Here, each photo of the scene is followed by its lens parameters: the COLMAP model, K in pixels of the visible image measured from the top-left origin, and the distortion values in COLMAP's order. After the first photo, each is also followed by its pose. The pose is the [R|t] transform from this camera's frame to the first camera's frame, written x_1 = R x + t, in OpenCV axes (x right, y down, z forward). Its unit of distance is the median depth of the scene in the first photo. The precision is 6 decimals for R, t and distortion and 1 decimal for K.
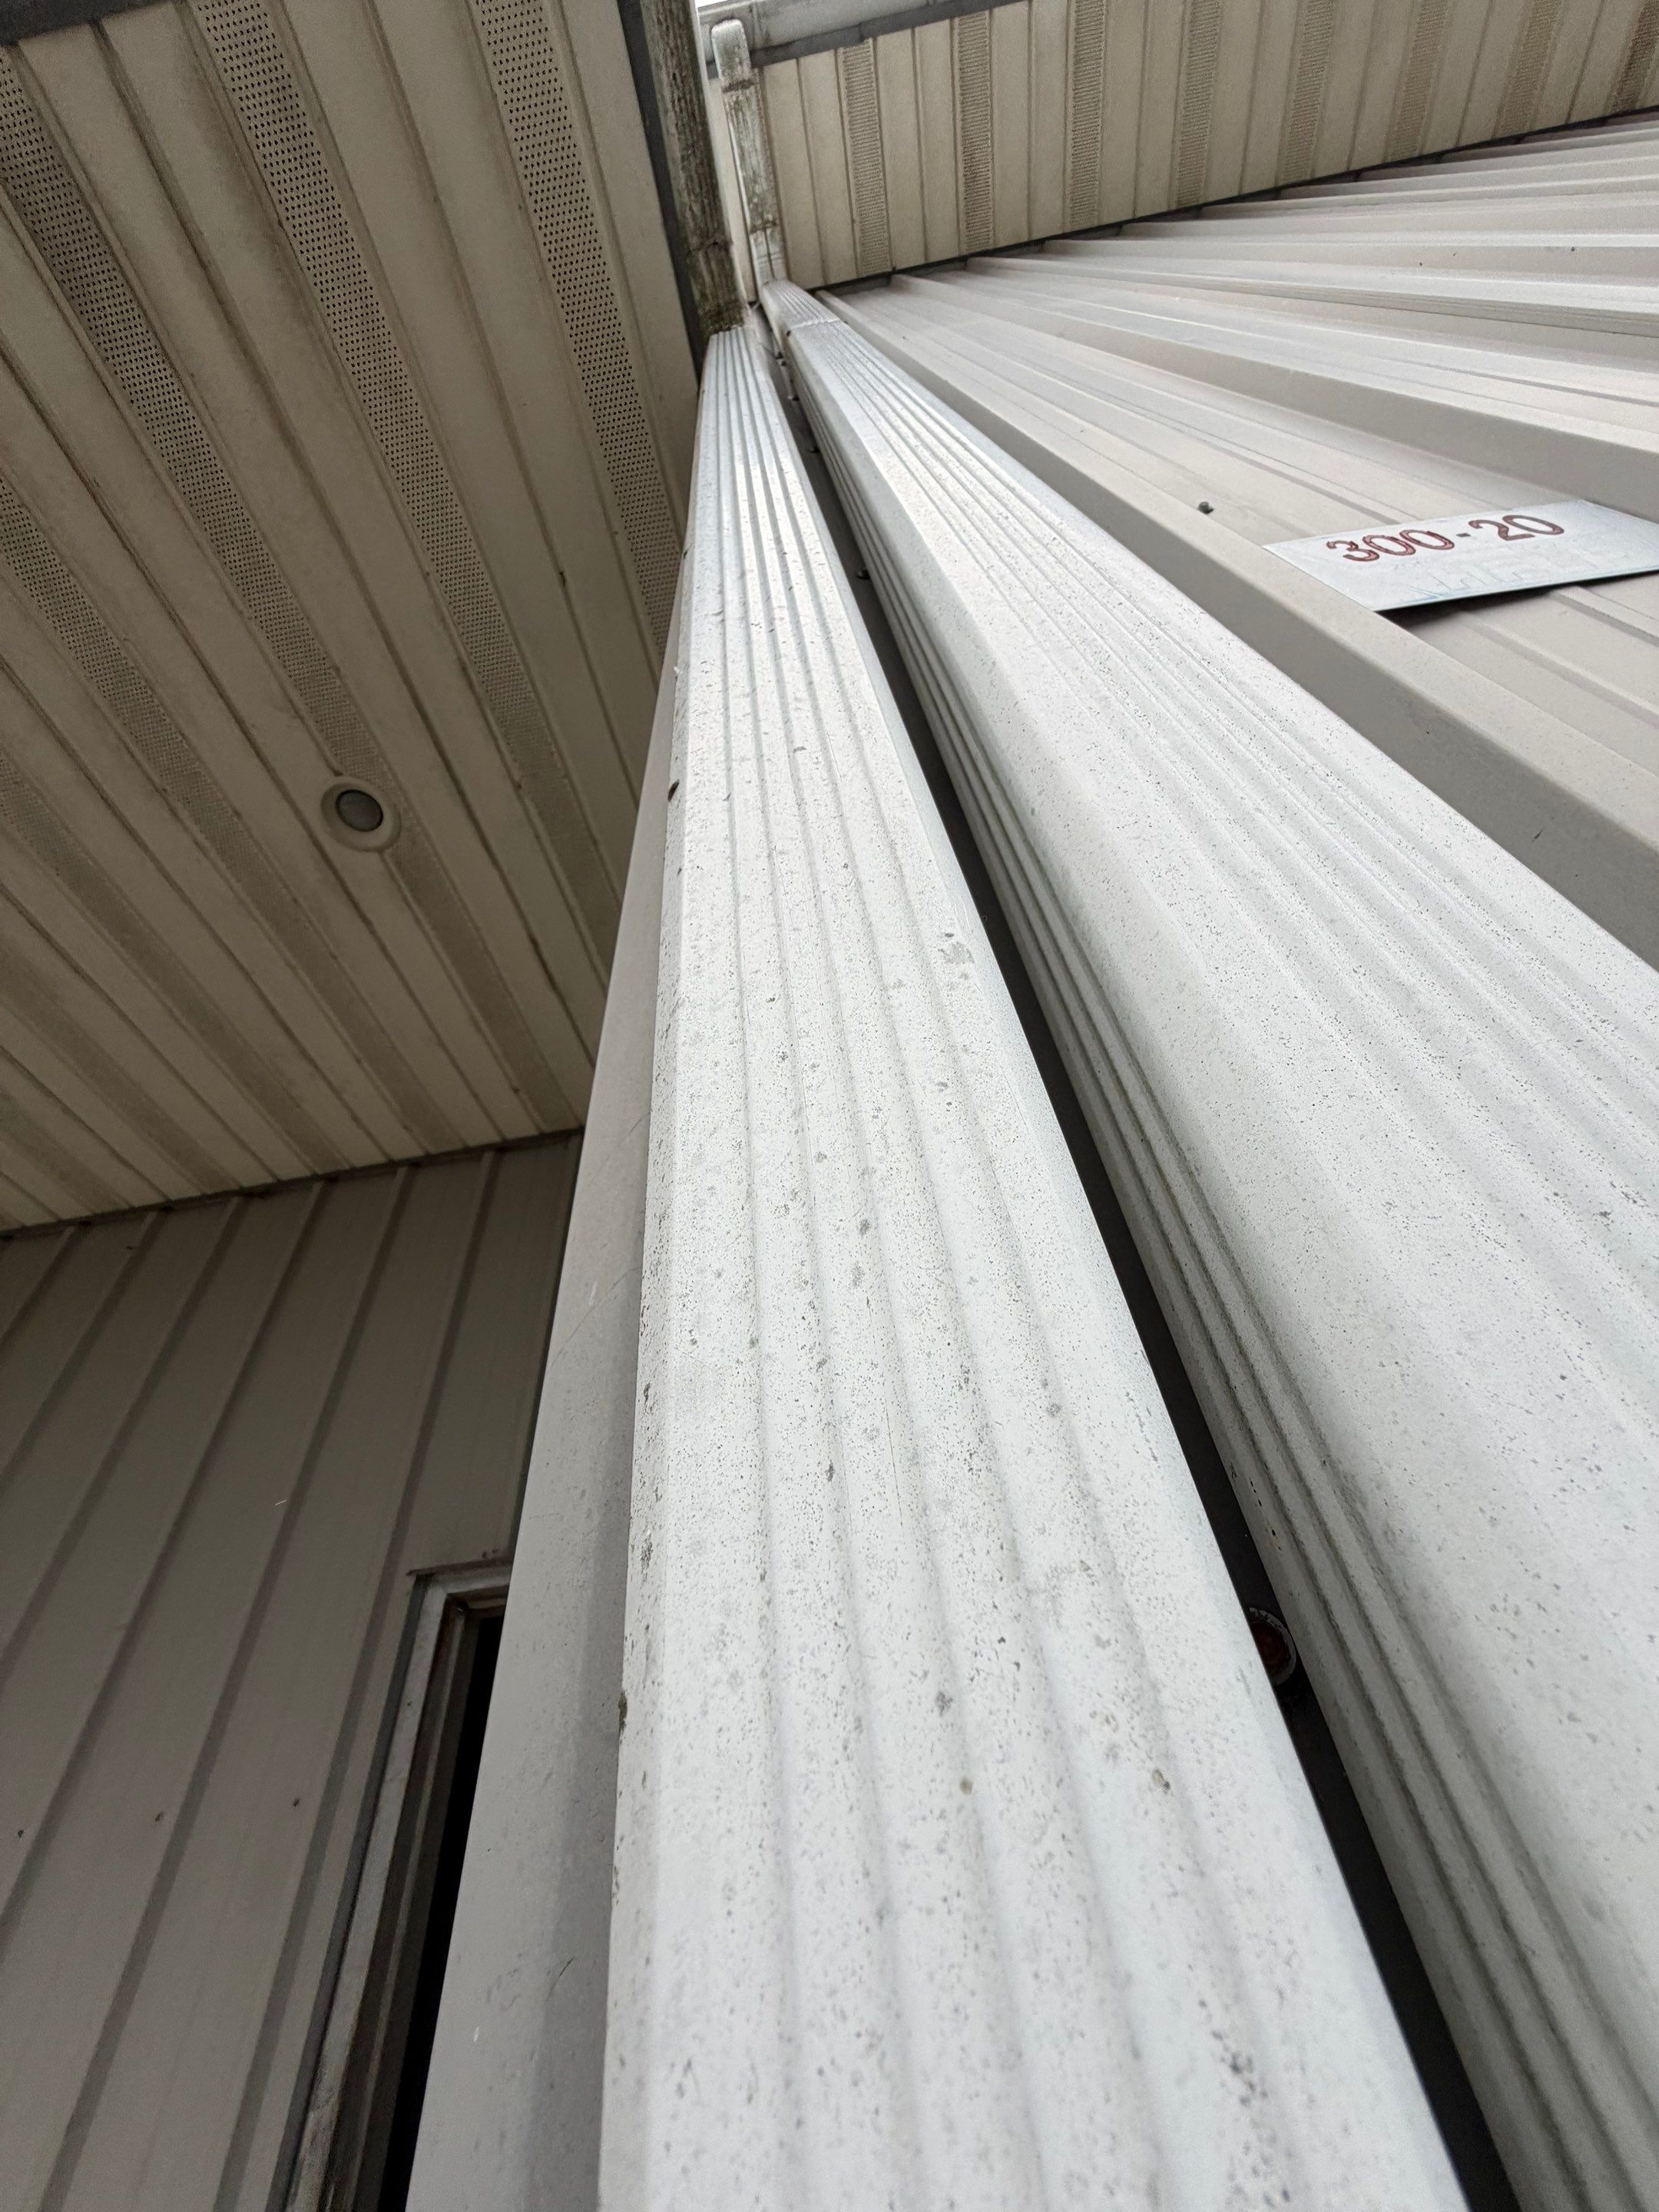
lens RADIAL K [[877.7, 0, 828.5], [0, 877.7, 1101.4], [0, 0, 1]] dist [-0.007834, 0.001088]
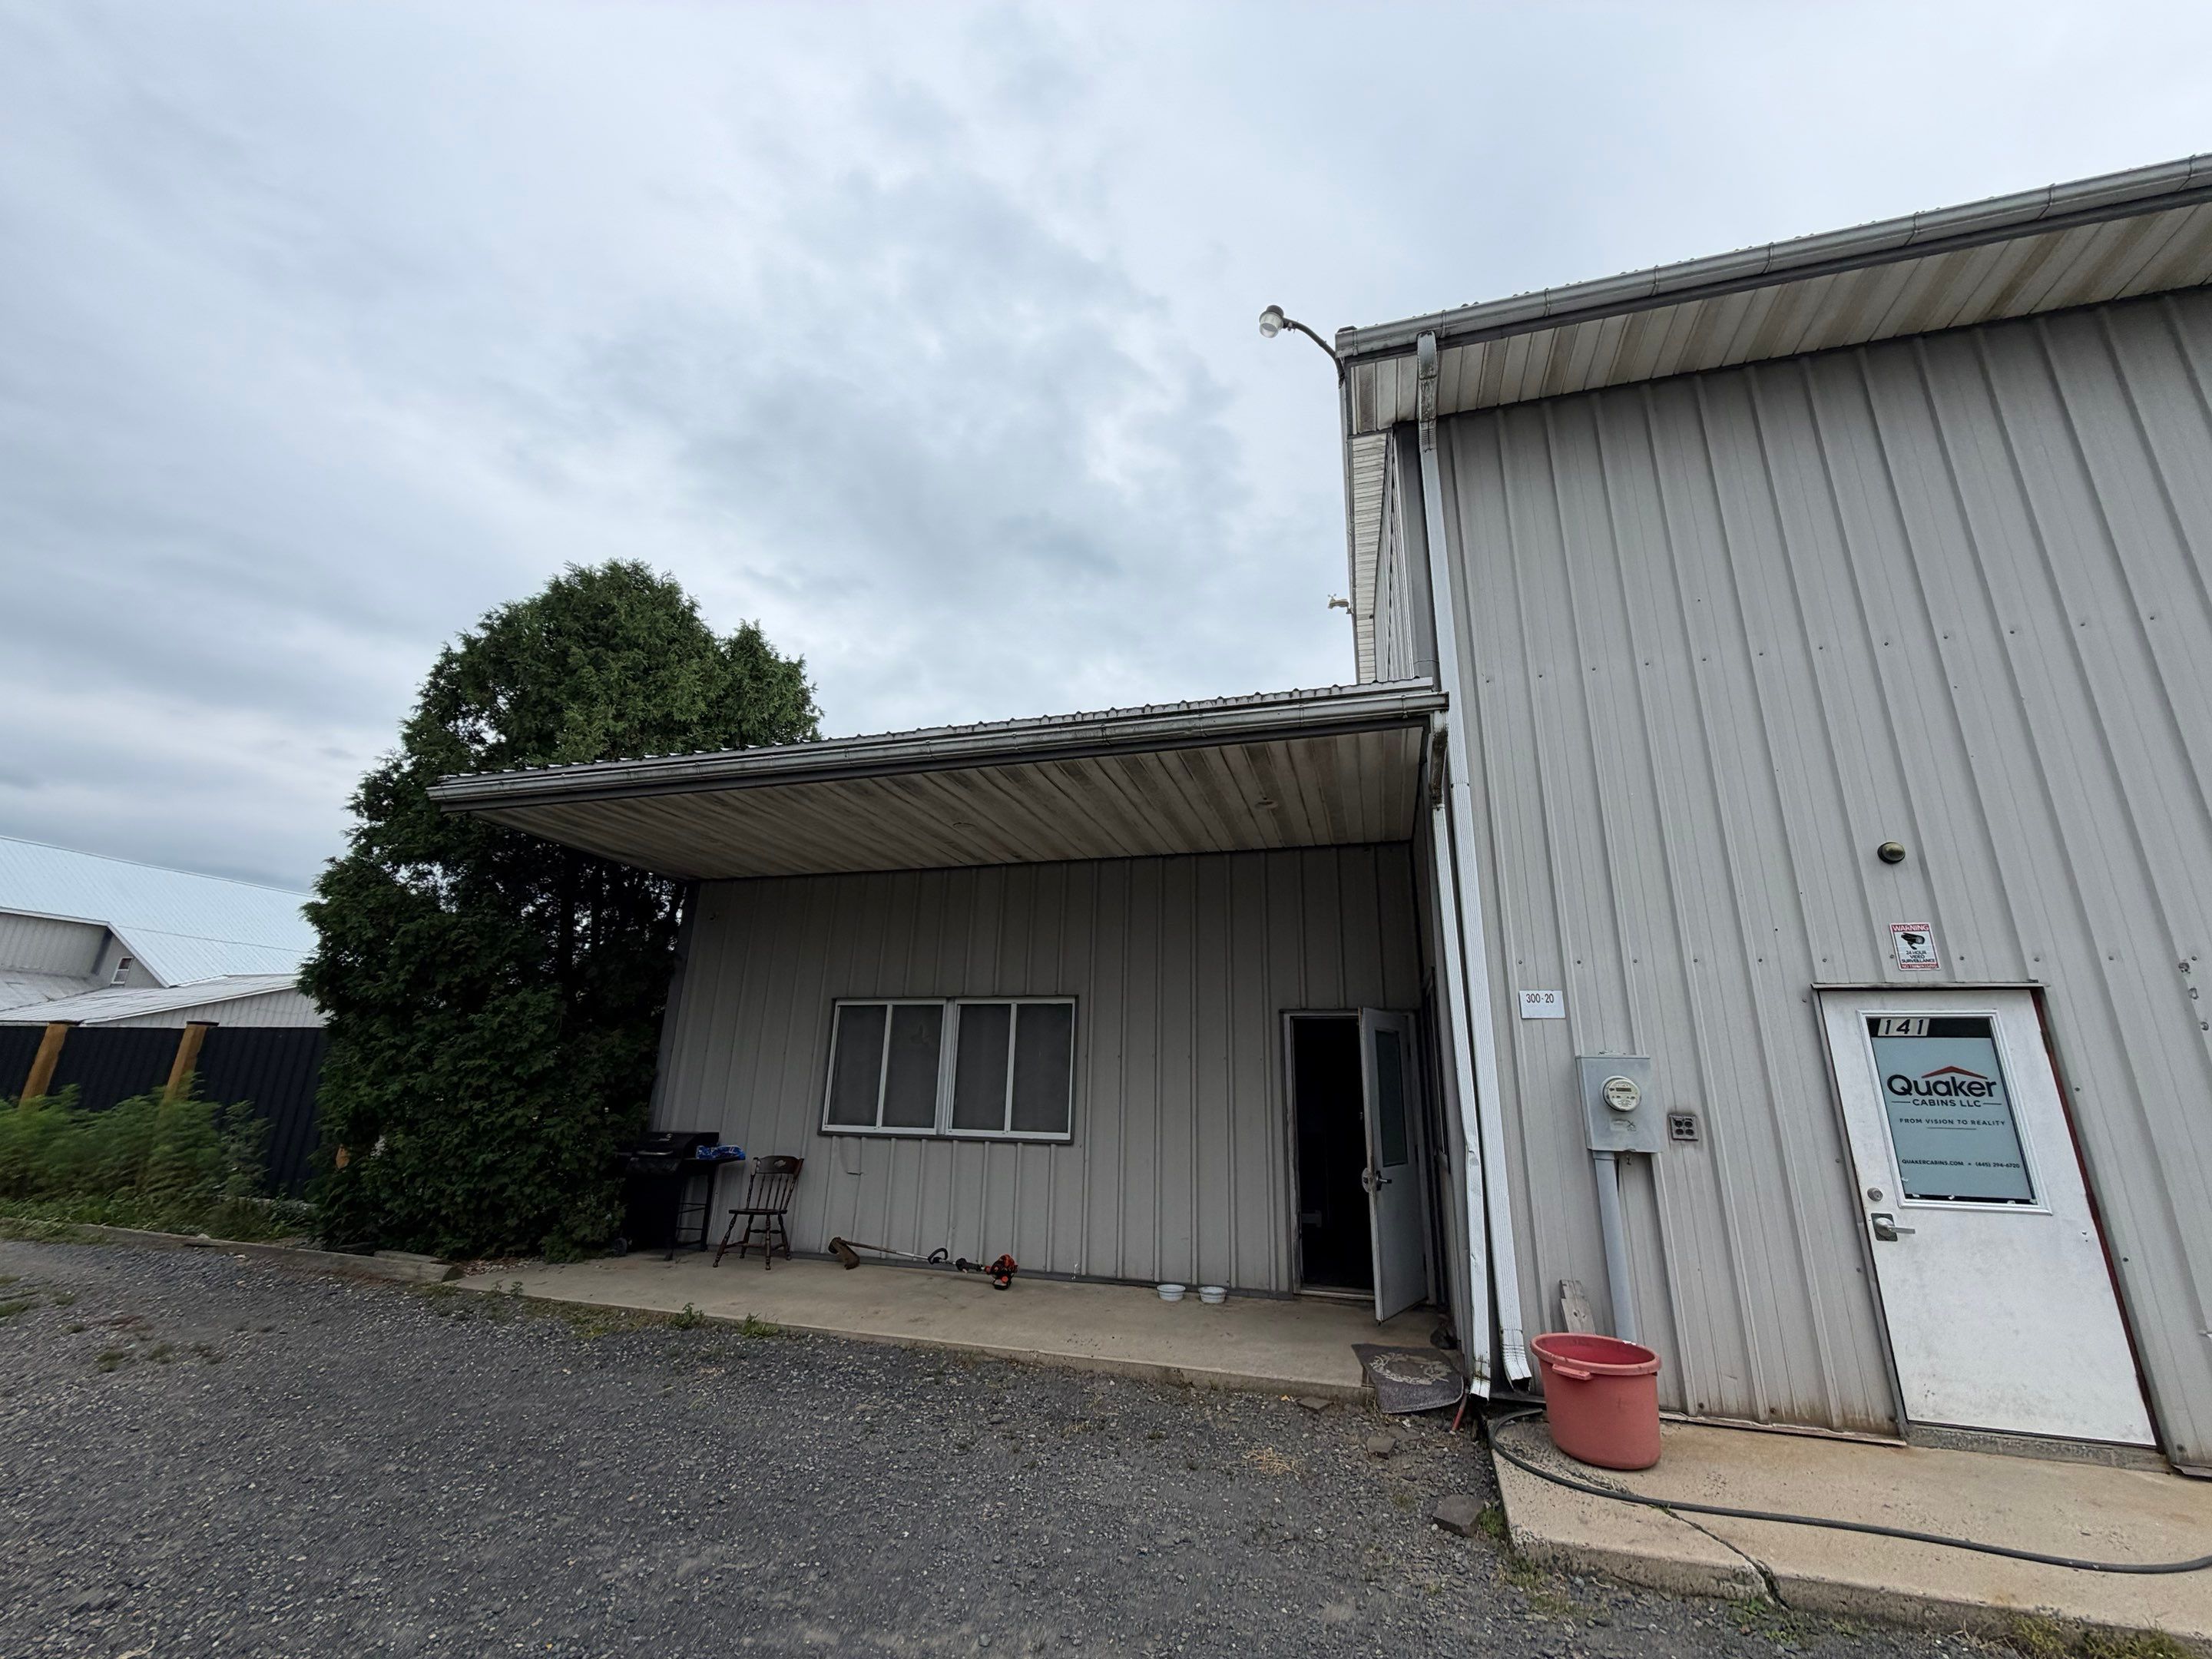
lens RADIAL K [[877.7, 0, 1112.6], [0, 877.7, 830.1], [0, 0, 1]] dist [-0.007834, 0.001088]
pose [[0.984449, 0.063910, -0.163634, -0.401218], [0.023888, 0.874123, 0.485118, -1.234013], [0.174040, -0.481482, 0.859002, -1.225292]]
